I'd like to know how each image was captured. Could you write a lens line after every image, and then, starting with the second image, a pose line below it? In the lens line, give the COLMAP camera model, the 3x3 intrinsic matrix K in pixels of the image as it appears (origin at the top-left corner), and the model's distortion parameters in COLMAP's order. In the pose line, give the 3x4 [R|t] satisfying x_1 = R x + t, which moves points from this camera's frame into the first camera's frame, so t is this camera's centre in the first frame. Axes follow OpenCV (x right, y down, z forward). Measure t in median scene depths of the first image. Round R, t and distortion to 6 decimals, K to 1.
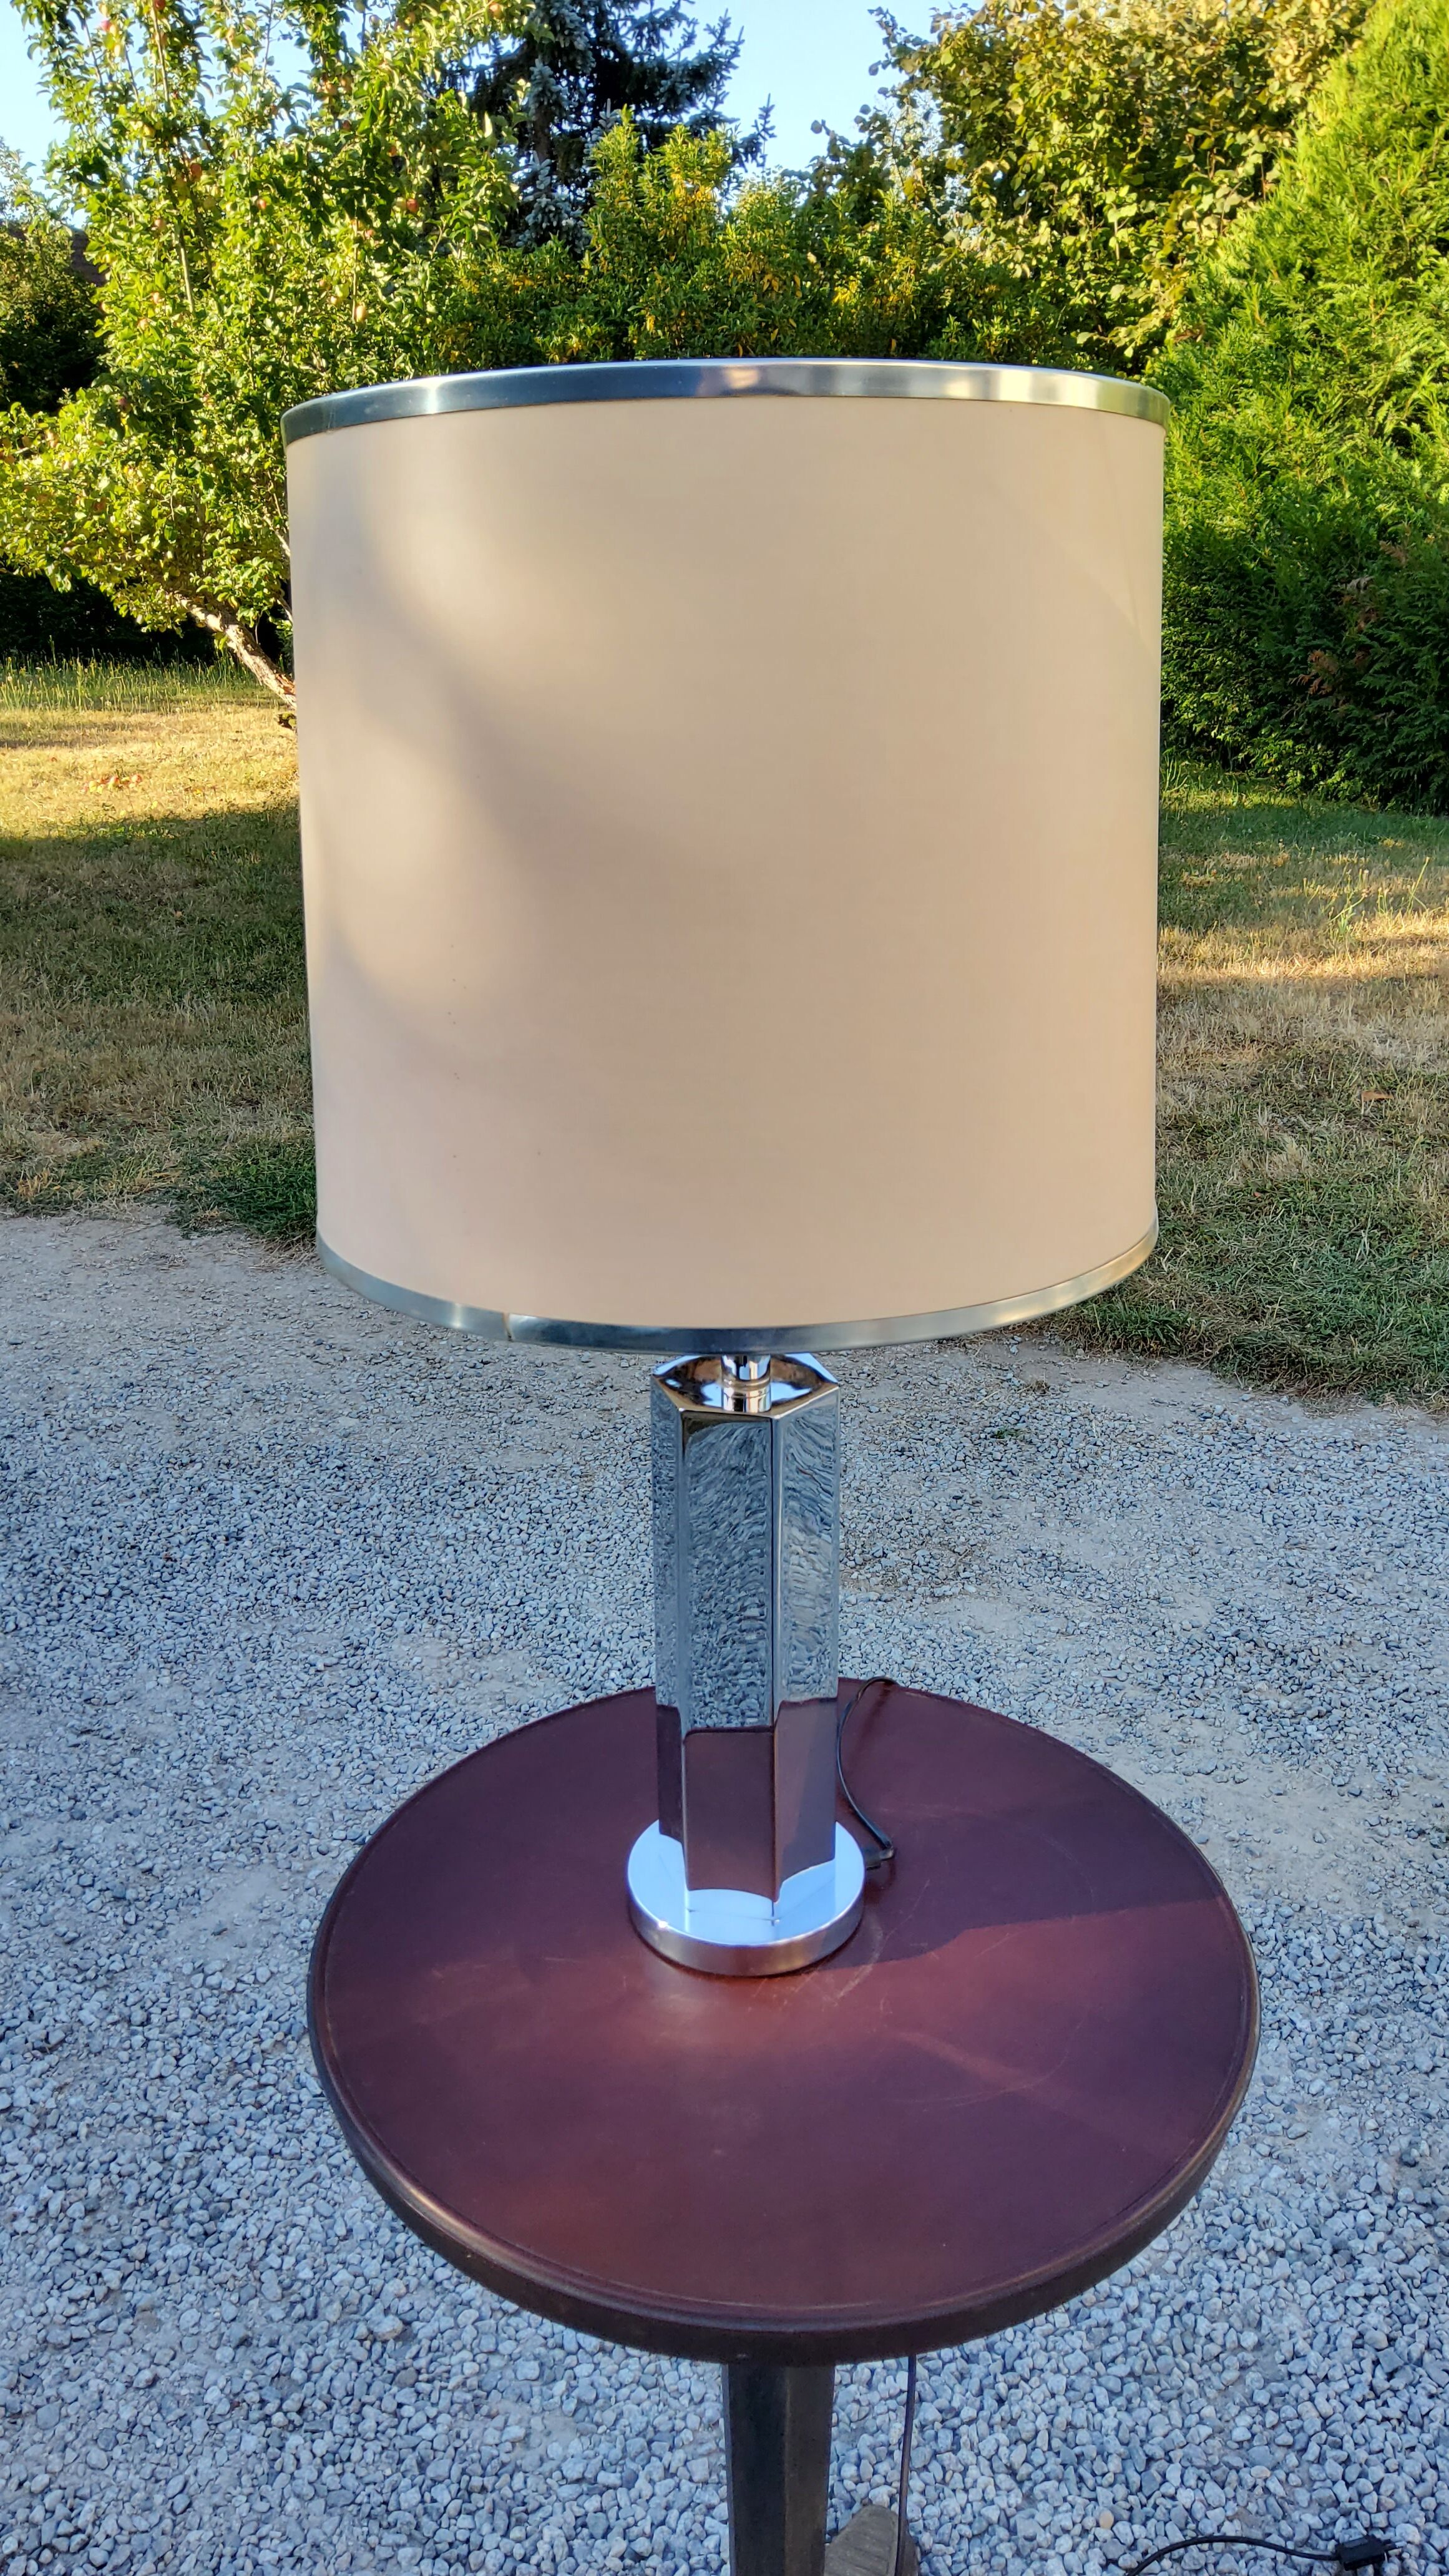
lens RADIAL K [[1910.7, 0, 725.2], [0, 1910.7, 1196.5], [0, 0, 1]] dist [0.085296, -0.137976]
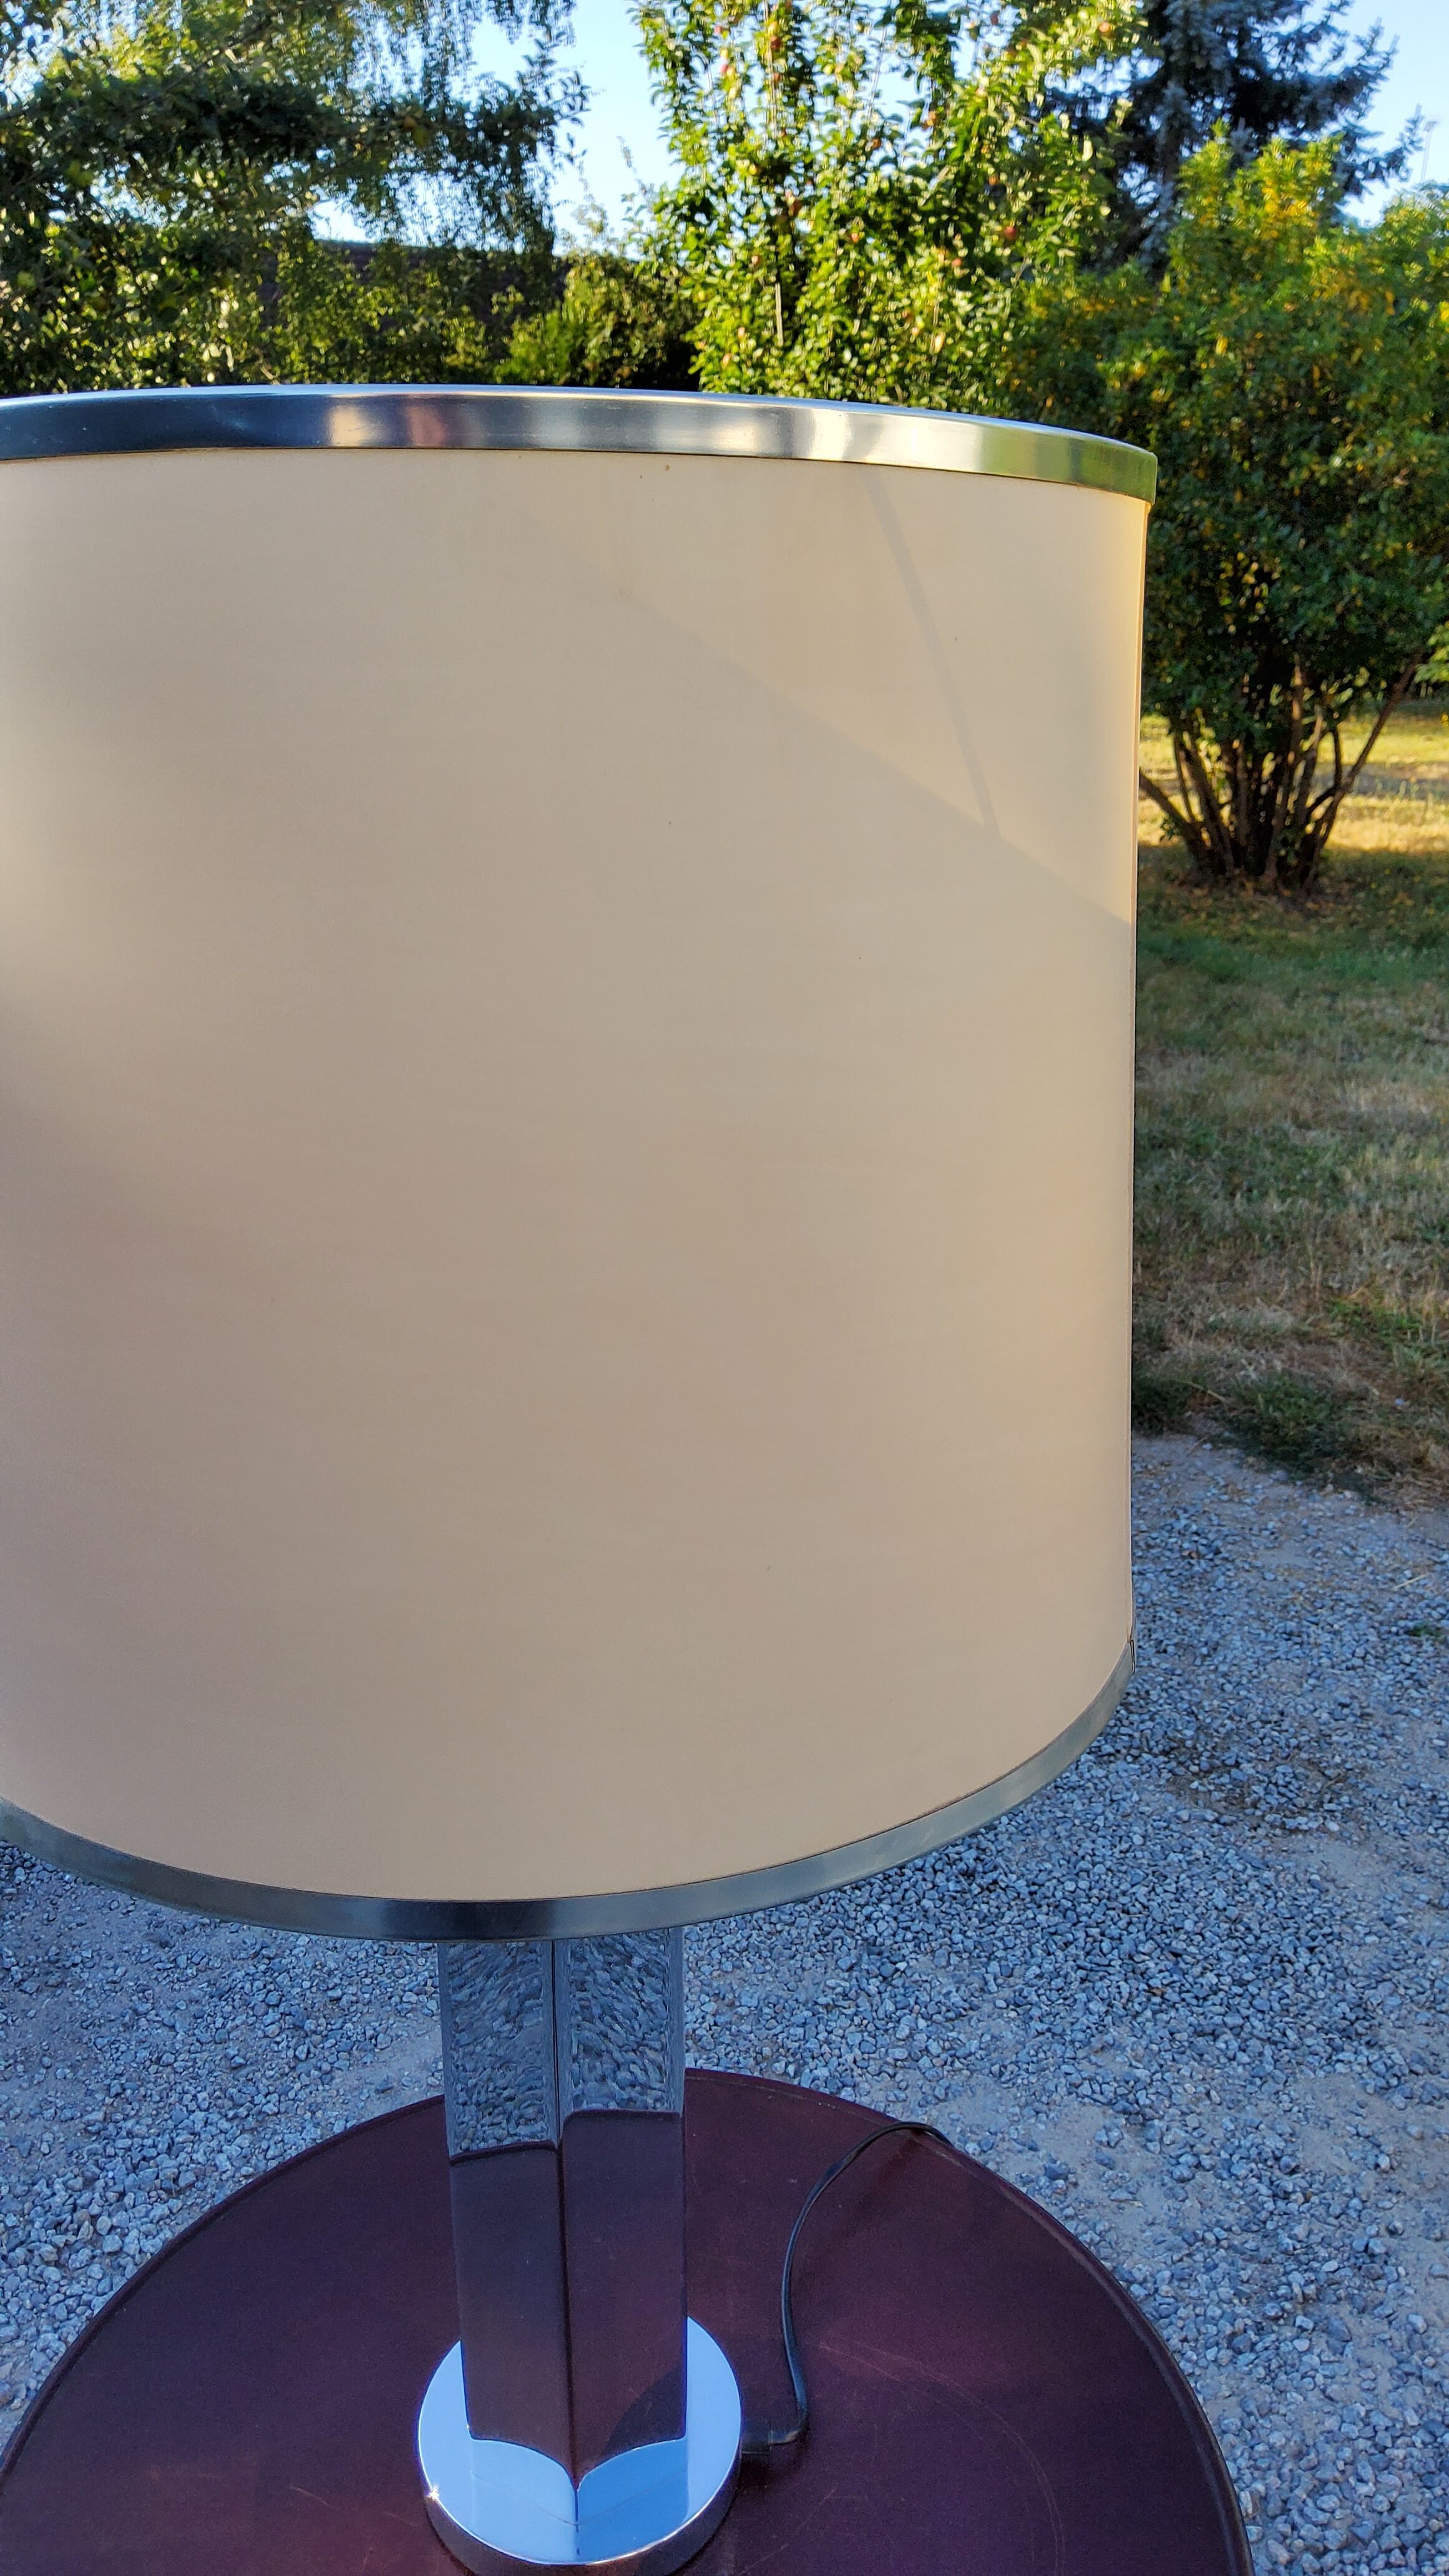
lens RADIAL K [[1946.6, 0, 726.1], [0, 1946.6, 1193.0], [0, 0, 1]] dist [0.086213, -0.146351]
pose [[0.960041, 0.091568, -0.264453, 0.059552], [-0.096924, 0.995265, -0.007245, -0.030788], [0.262538, 0.032588, 0.964371, 0.071192]]
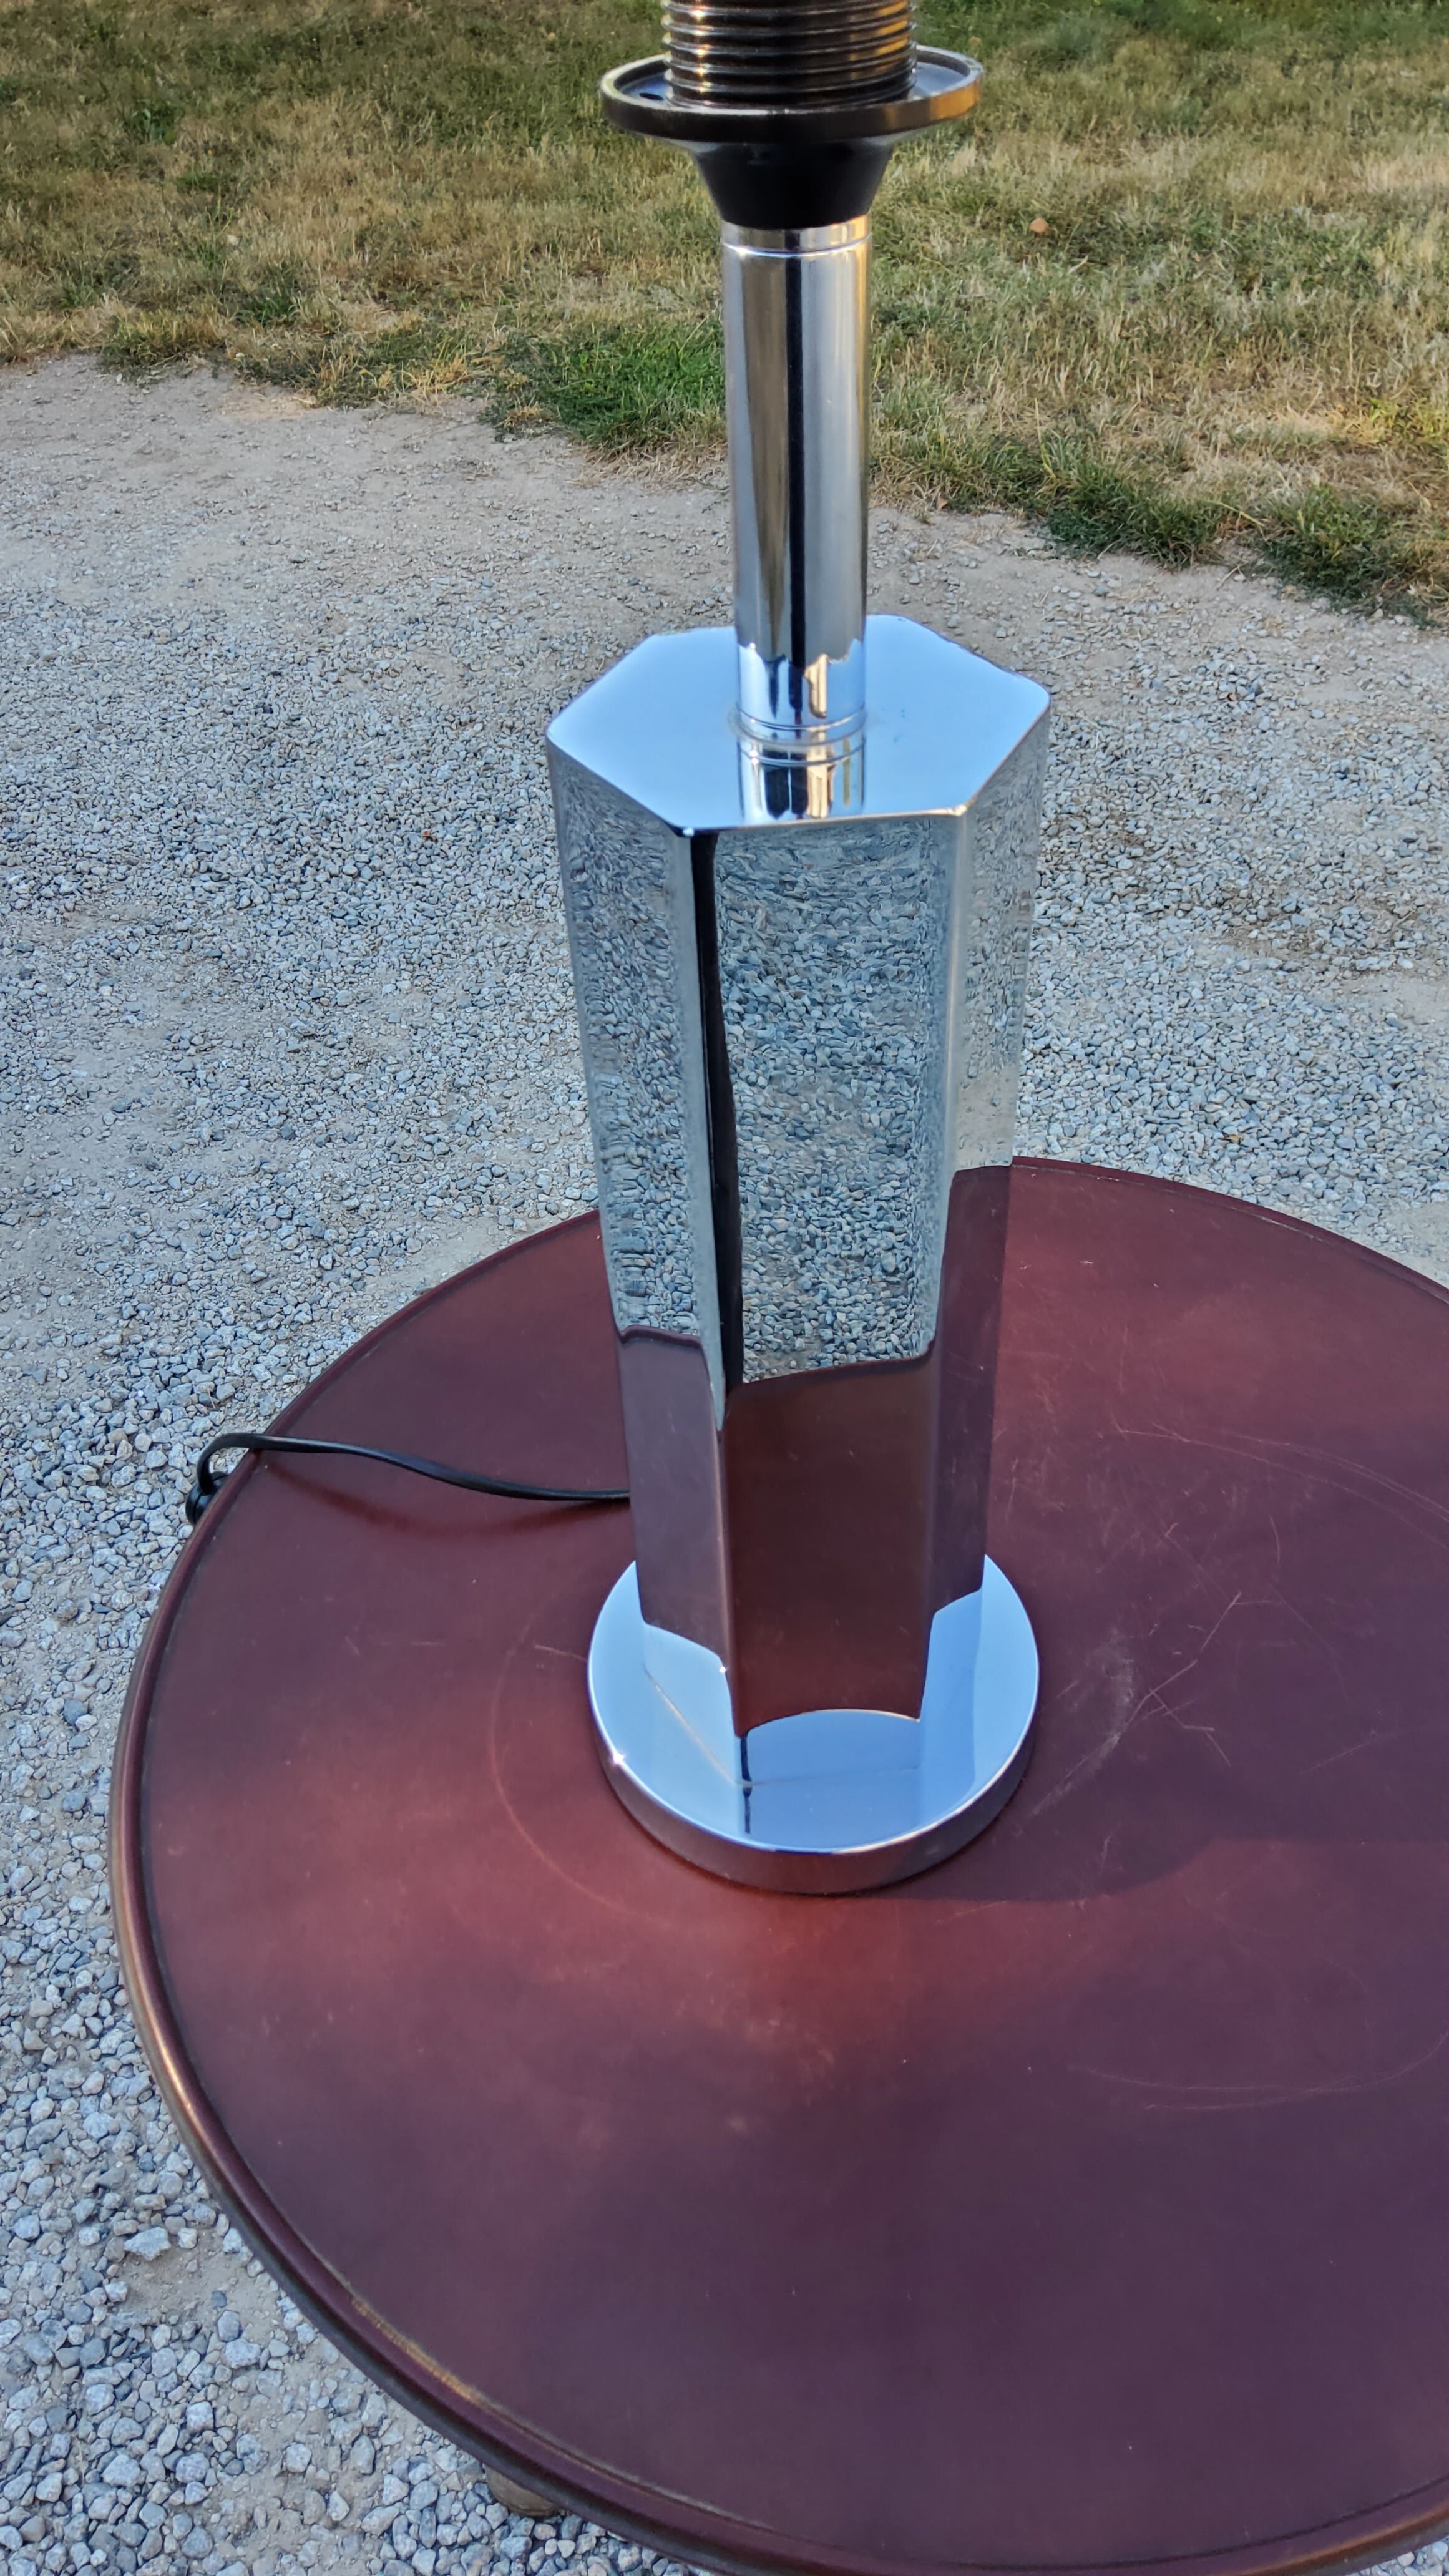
lens RADIAL K [[1968.7, 0, 726.1], [0, 1968.7, 1264.7], [0, 0, 1]] dist [0.090154, -0.173814]
pose [[0.976826, 0.119839, -0.177342, 0.013572], [-0.042389, 0.920465, 0.388520, 0.013788], [0.209797, -0.371999, 0.904213, 0.138952]]
